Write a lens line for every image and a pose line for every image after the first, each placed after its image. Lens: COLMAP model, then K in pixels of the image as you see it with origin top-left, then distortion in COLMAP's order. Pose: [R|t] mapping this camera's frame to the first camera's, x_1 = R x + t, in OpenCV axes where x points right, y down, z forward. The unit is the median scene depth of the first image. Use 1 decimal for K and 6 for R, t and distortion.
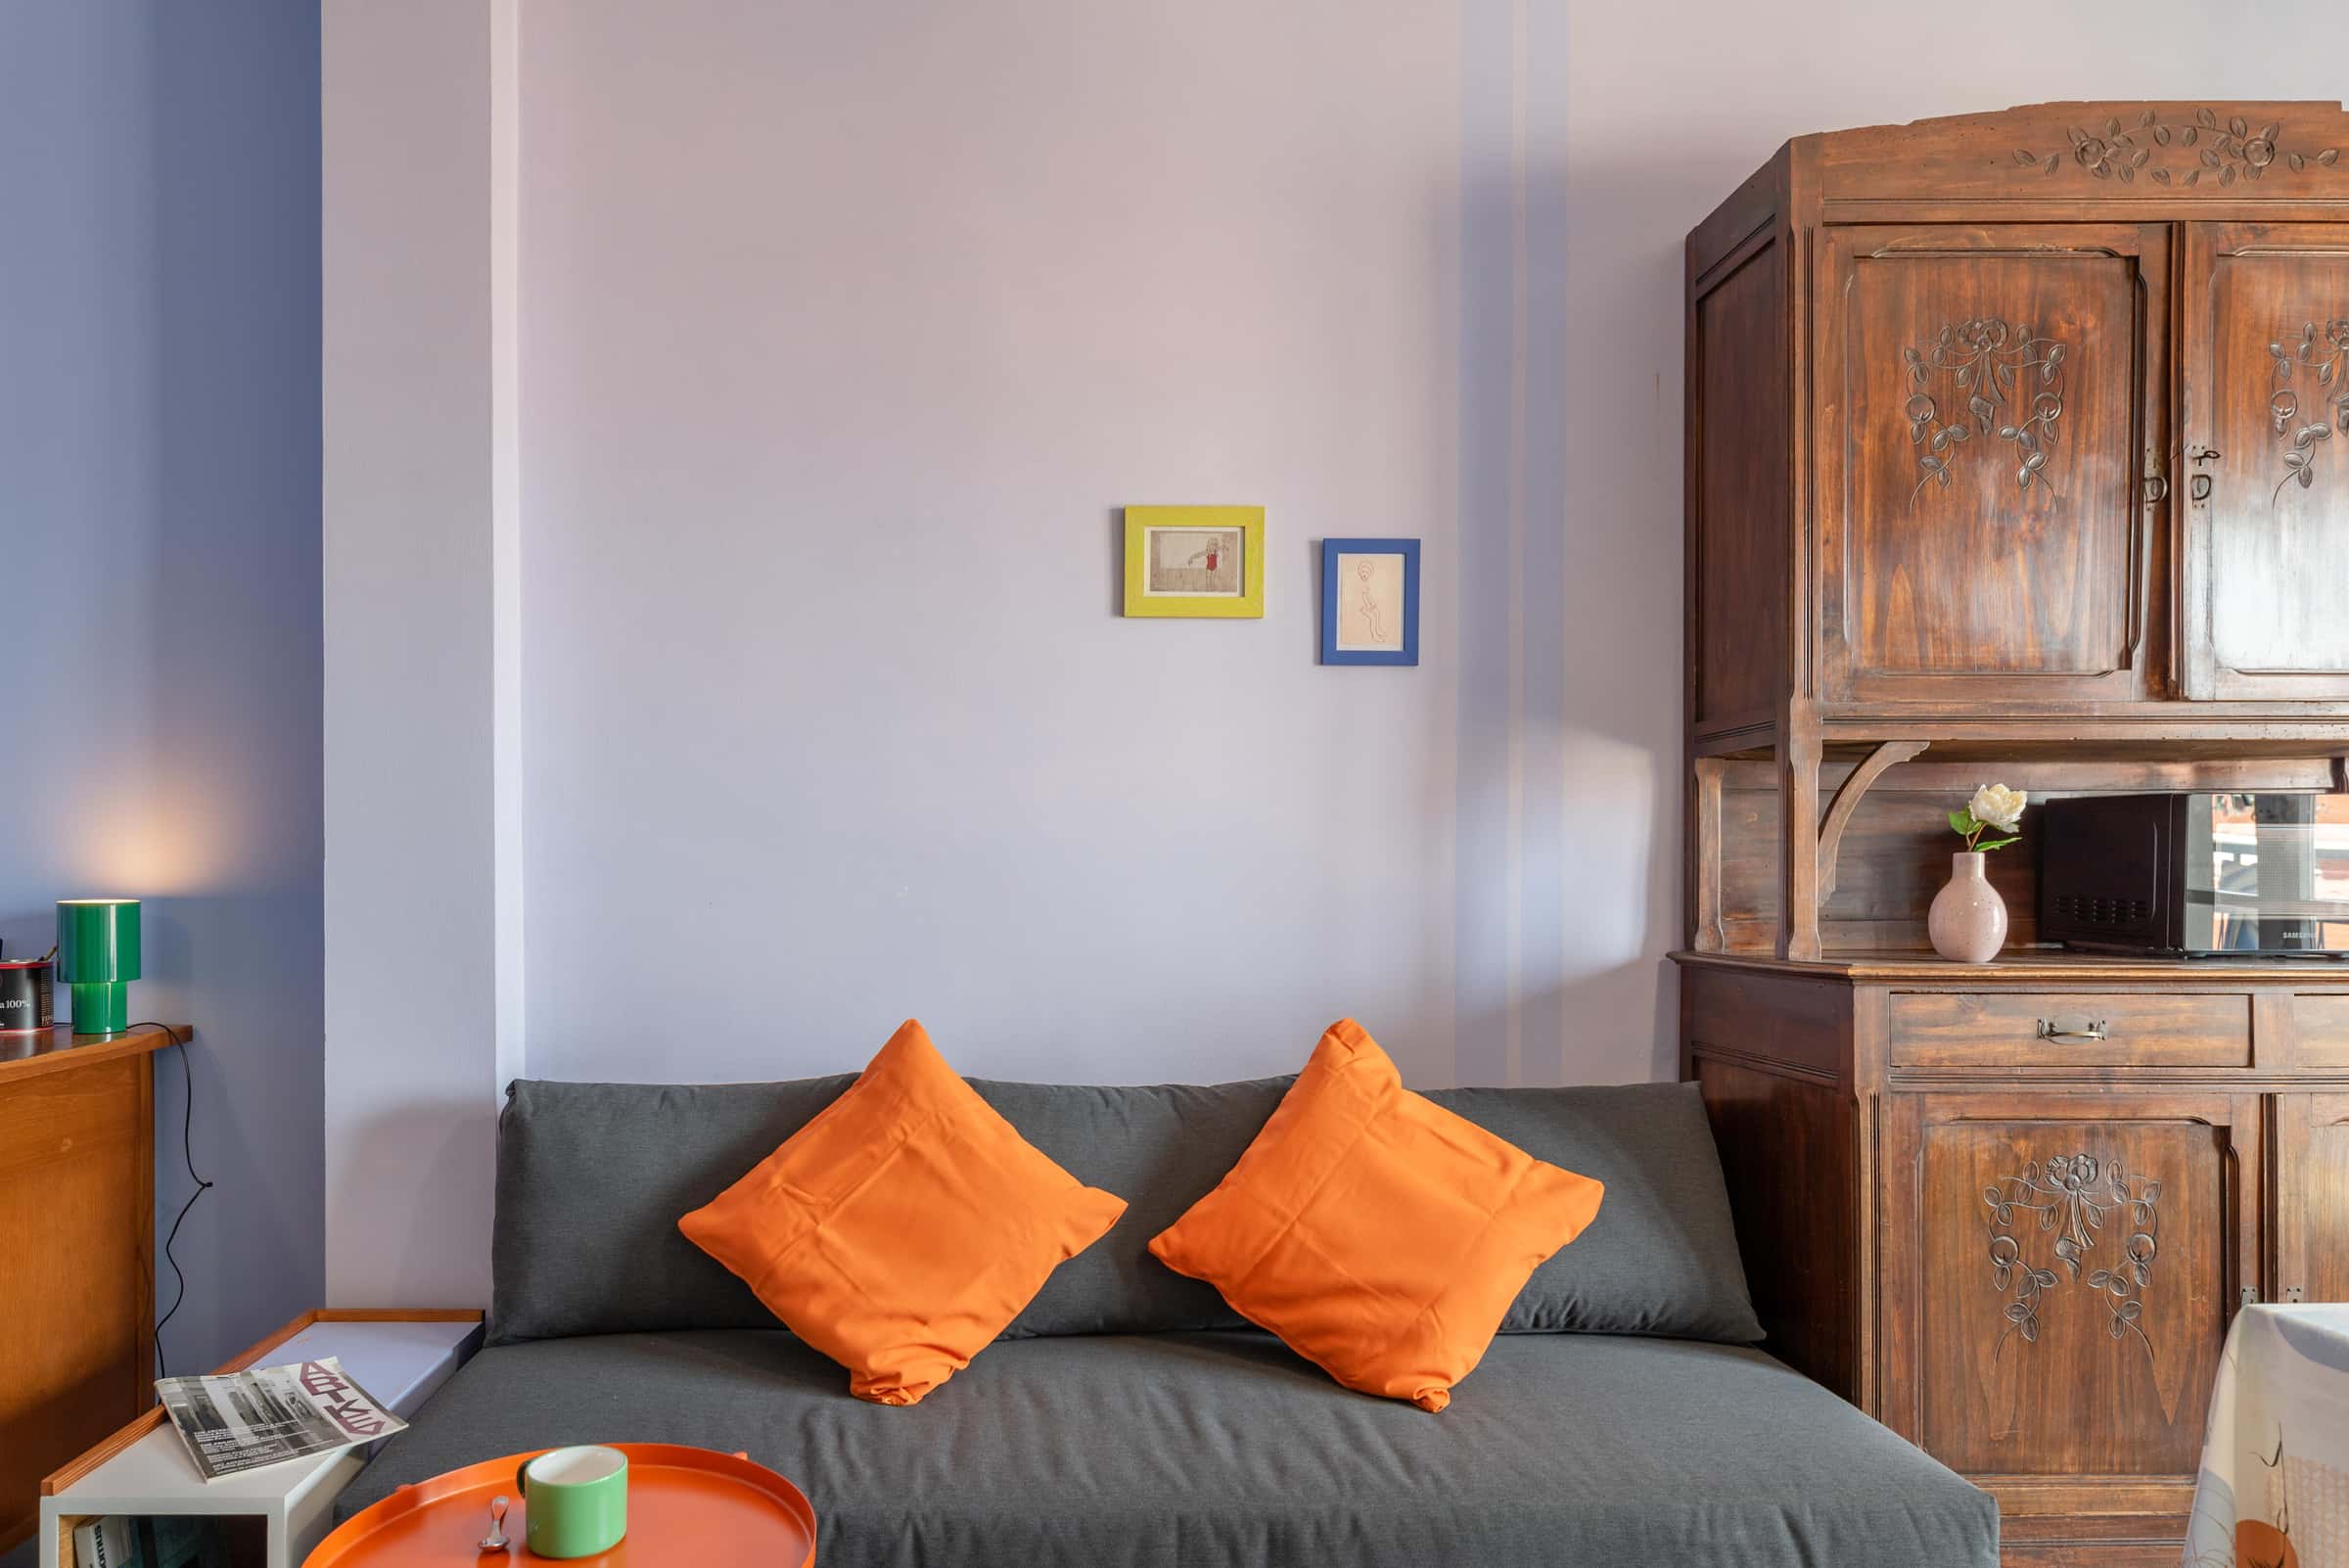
lens RADIAL K [[1419.3, 0, 1009.3], [0, 1419.3, 879.7], [0, 0, 1]] dist [-0.003530, 0.001127]
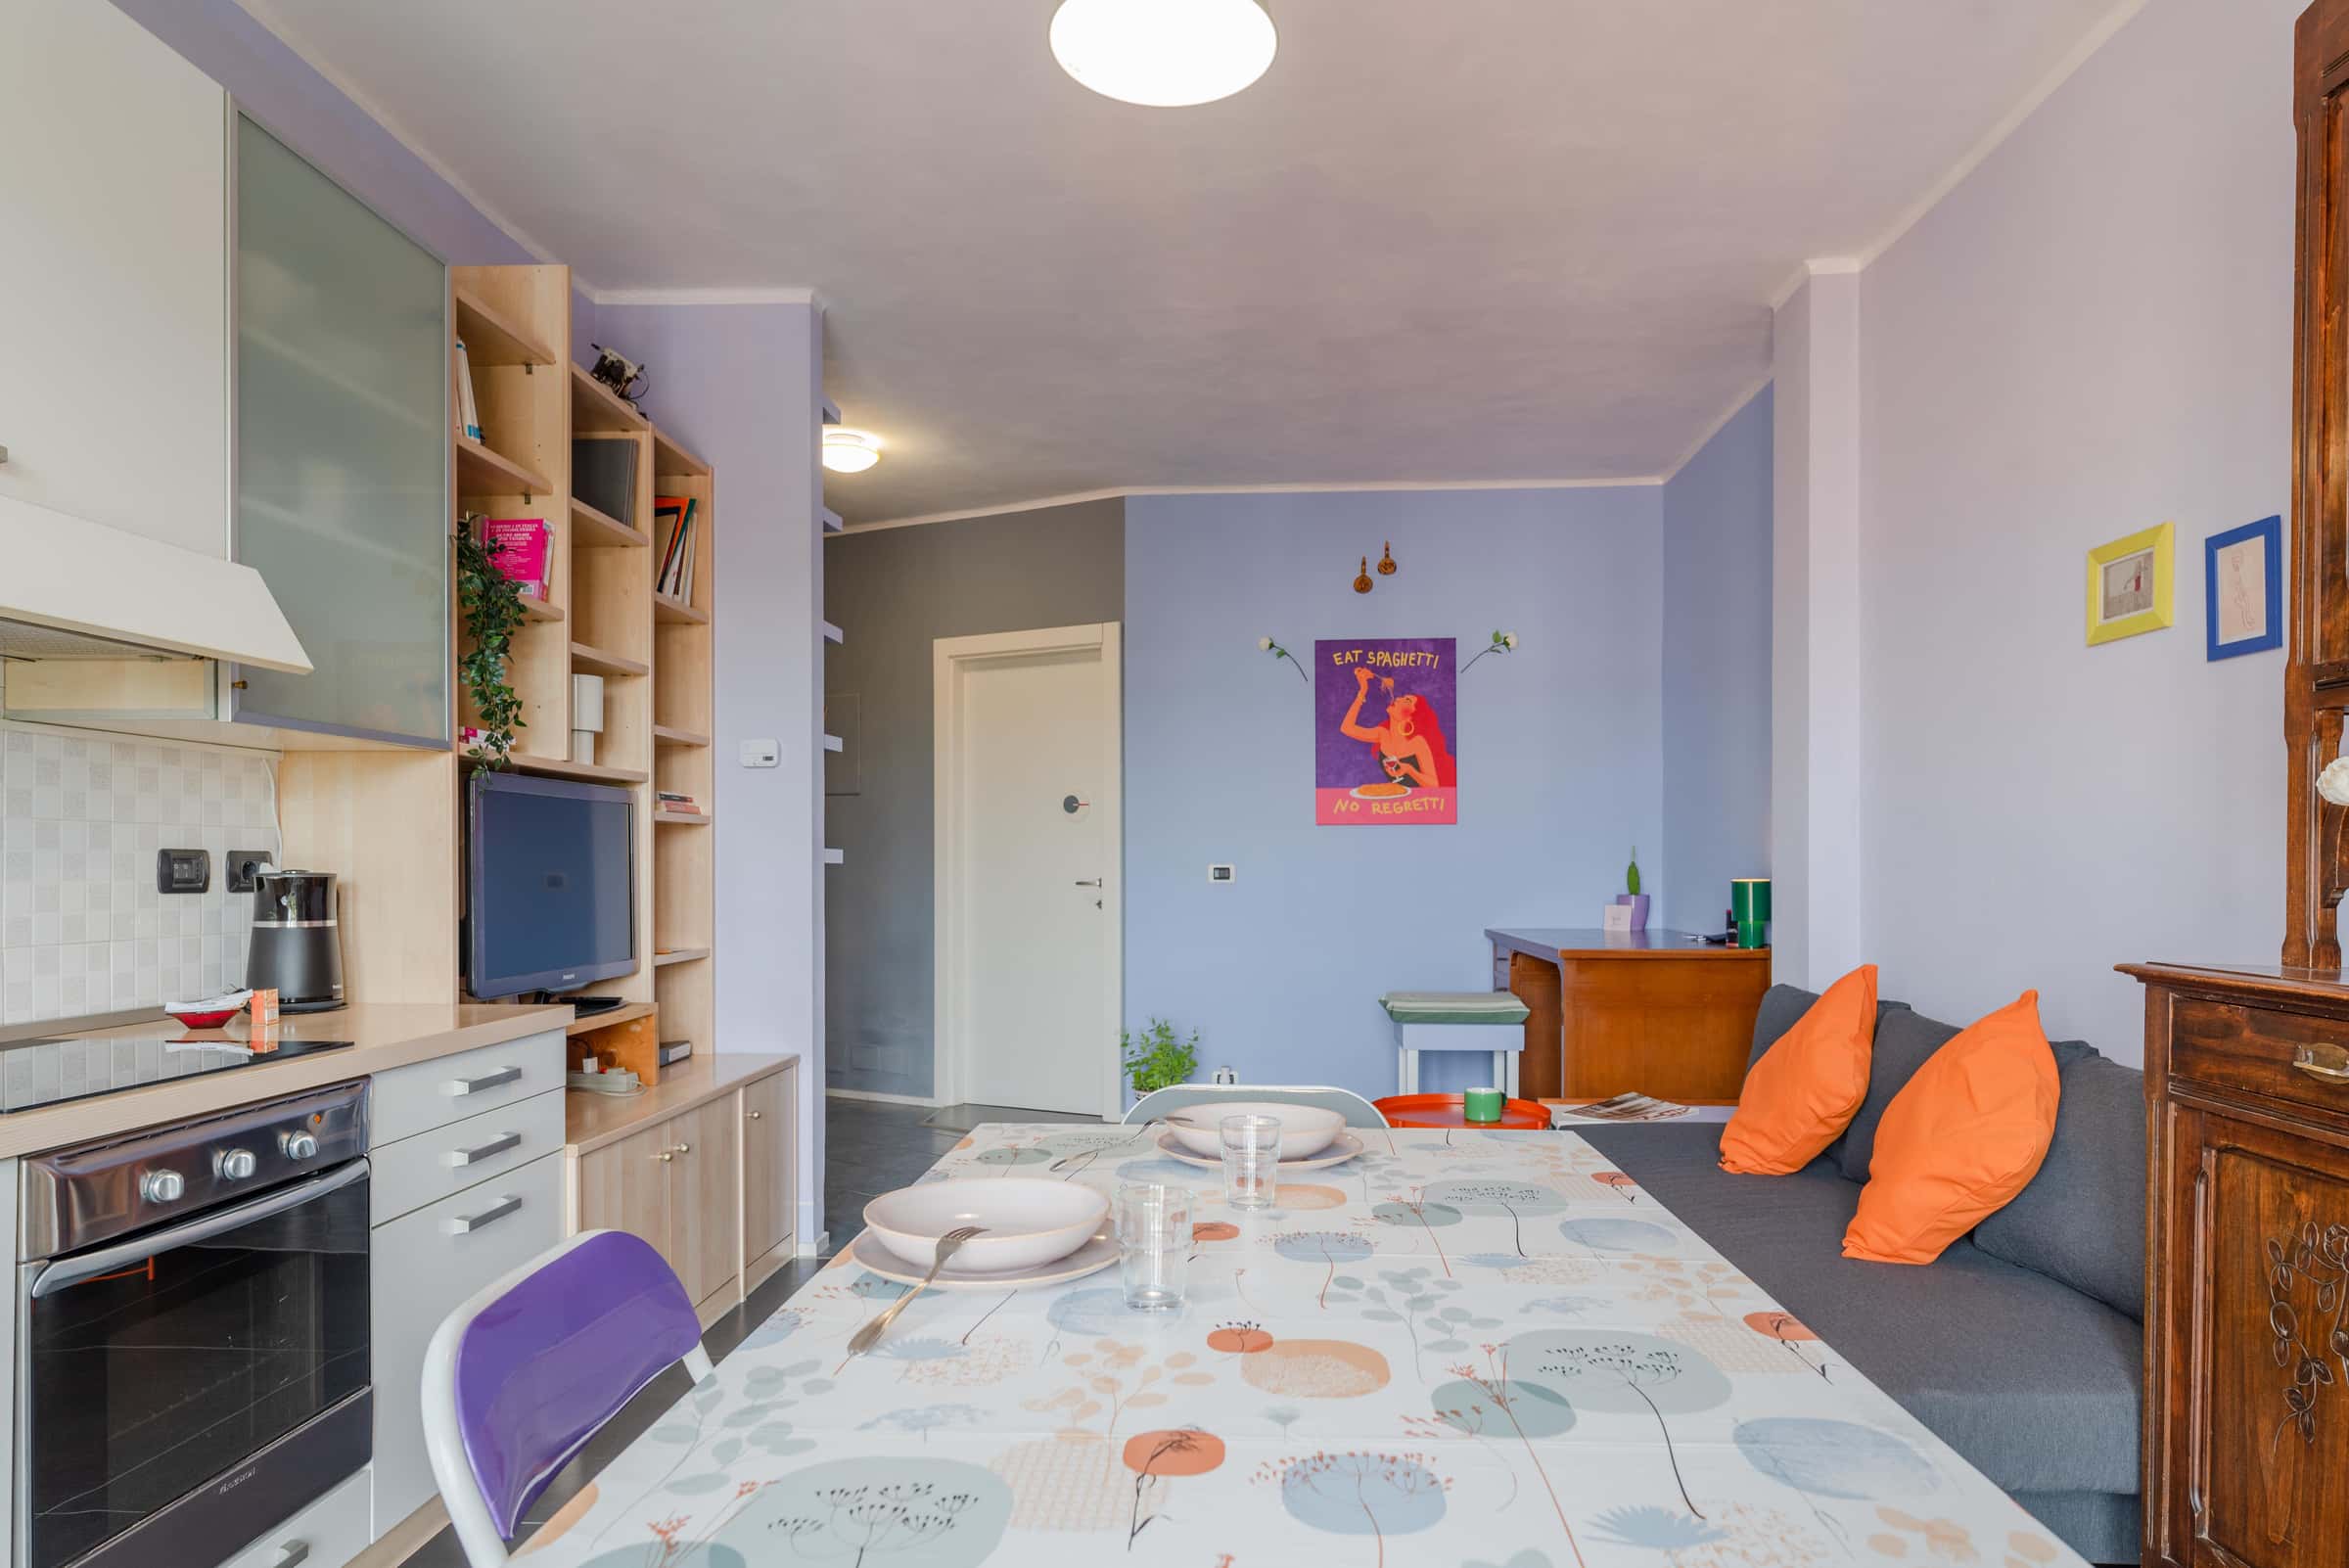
lens RADIAL K [[1372.7, 0, 1174.4], [0, 1372.7, 874.2], [0, 0, 1]] dist [0.000816, -0.001387]
pose [[-0.061163, 0.006754, -0.998105, 1.453921], [-0.005764, 0.999958, 0.007120, -0.002116], [0.998111, 0.006189, -0.061122, 0.373215]]
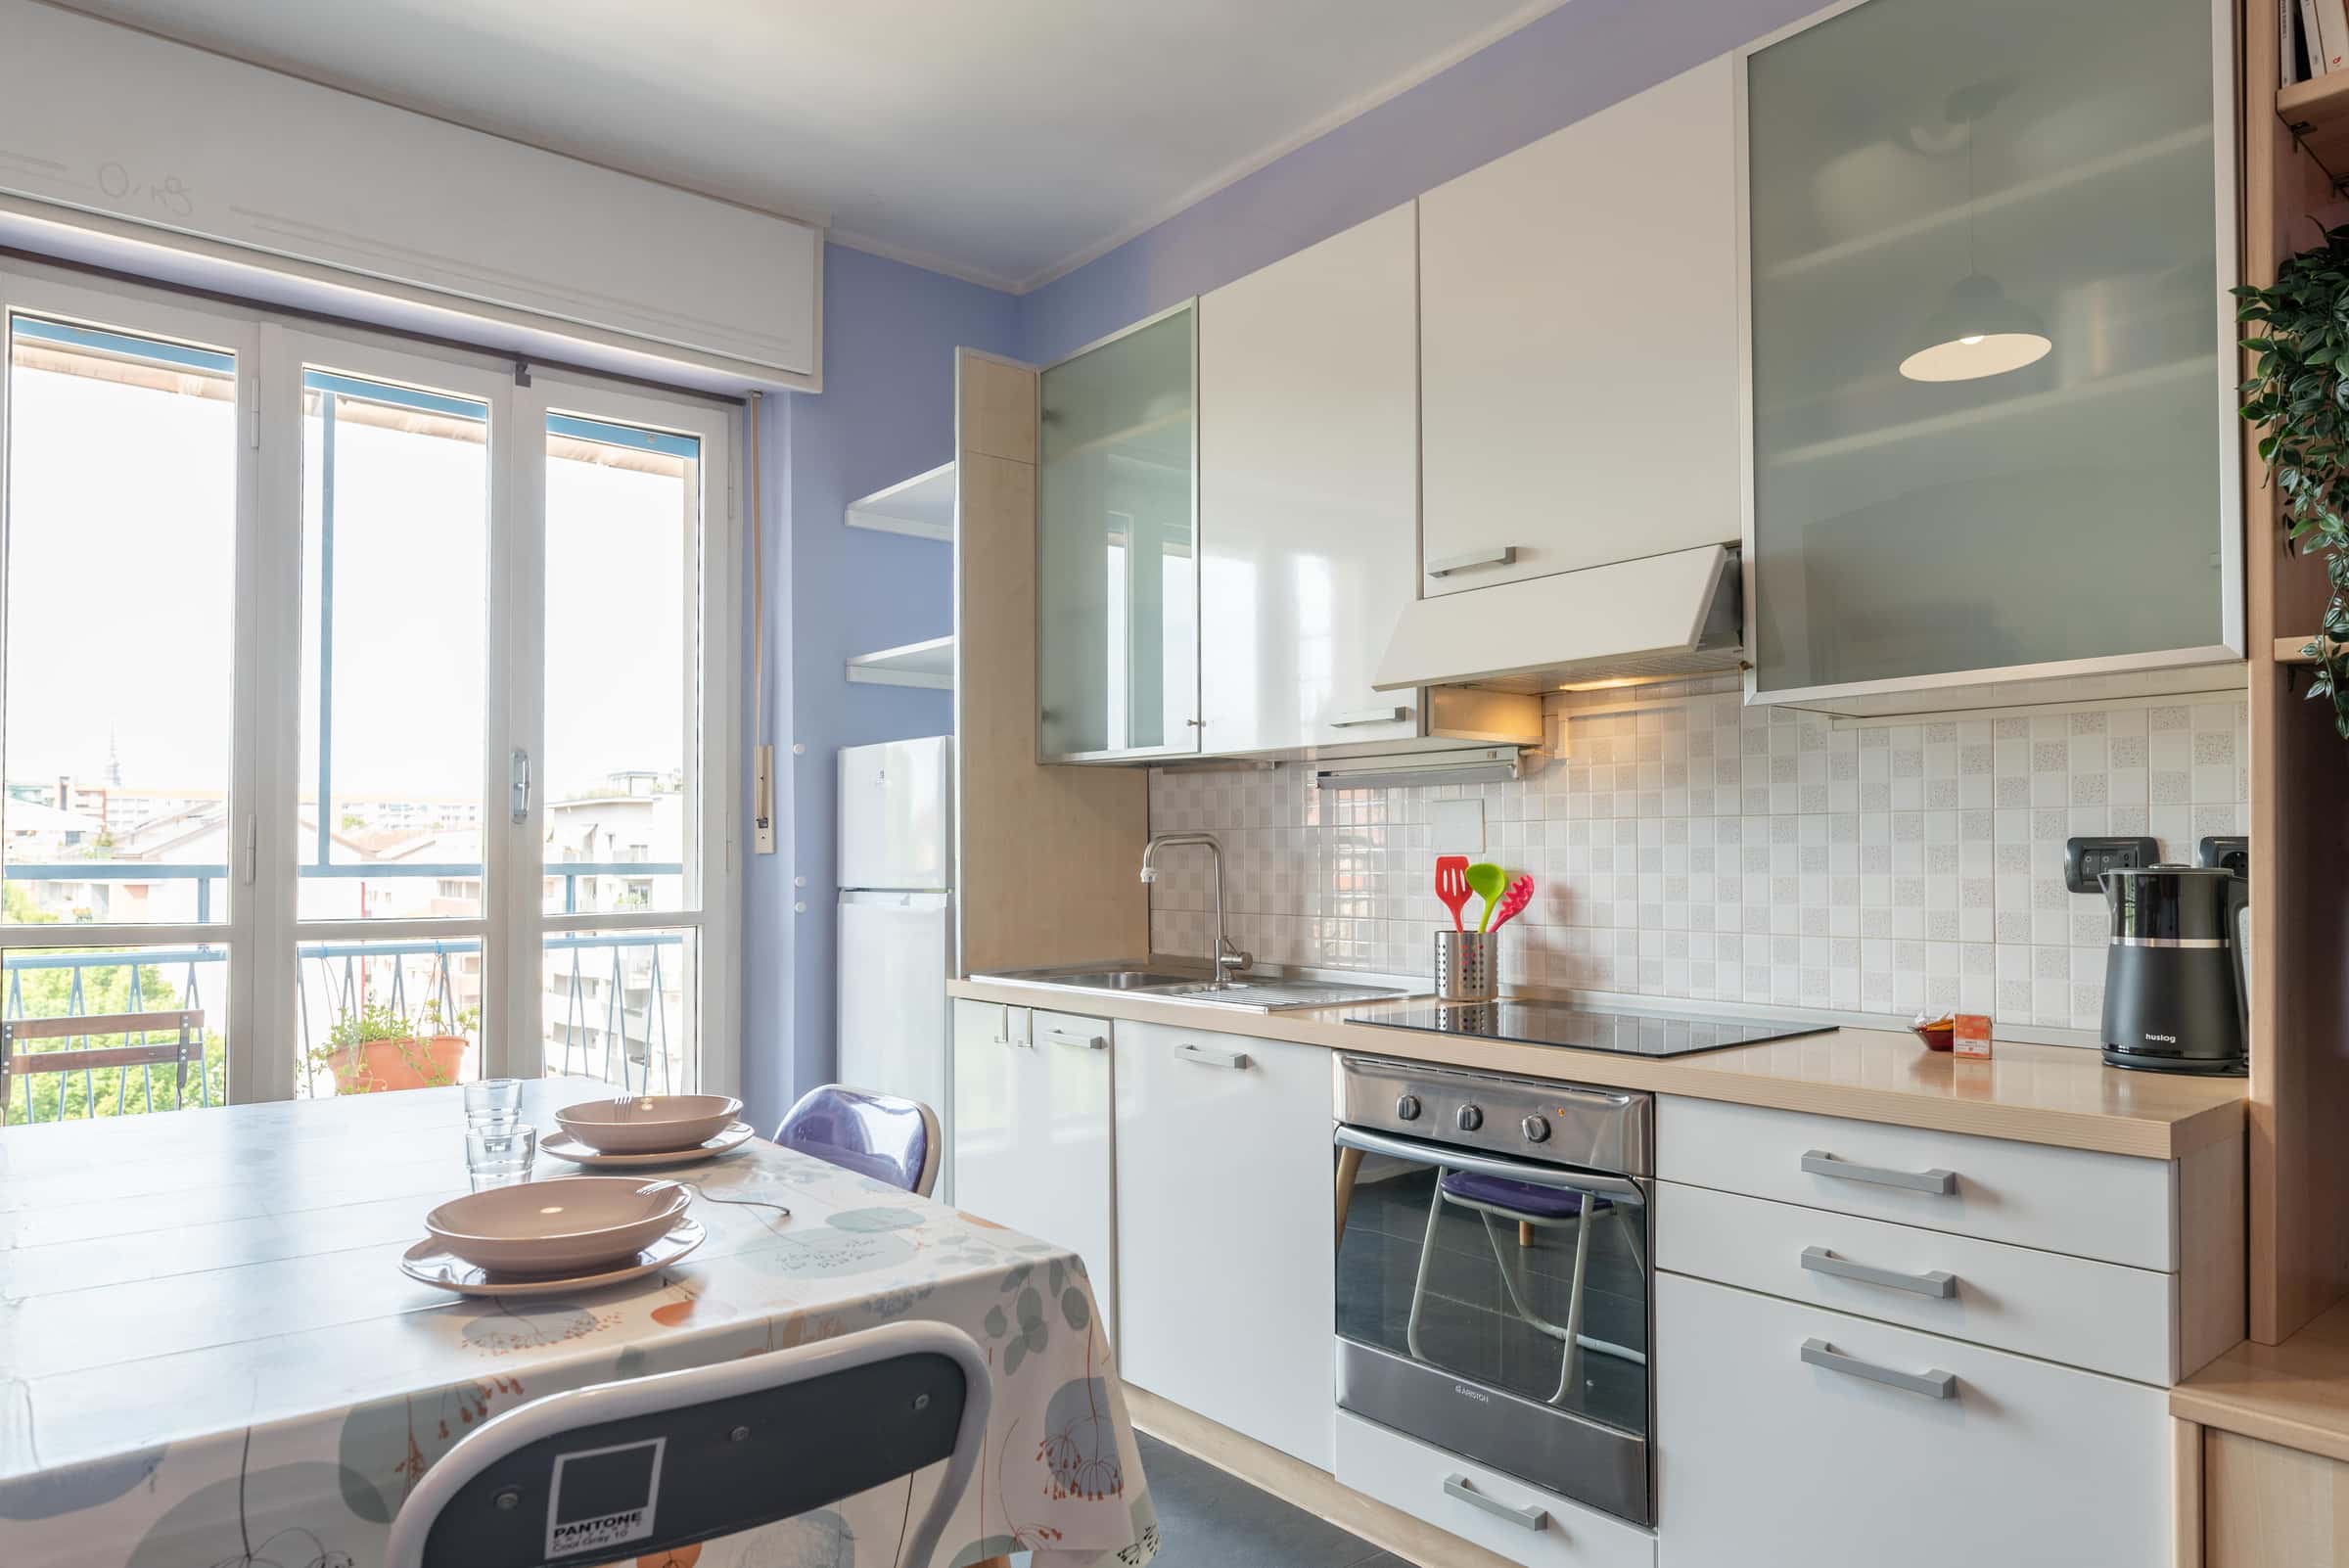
lens RADIAL K [[1457.6, 0, 1154.8], [0, 1457.6, 834.0], [0, 0, 1]] dist [-0.001332, -0.001523]
pose [[-0.623149, 0.015349, 0.781953, -0.025443], [0.006245, 0.999873, -0.014650, -0.002034], [-0.782079, -0.004245, -0.623165, 0.566783]]
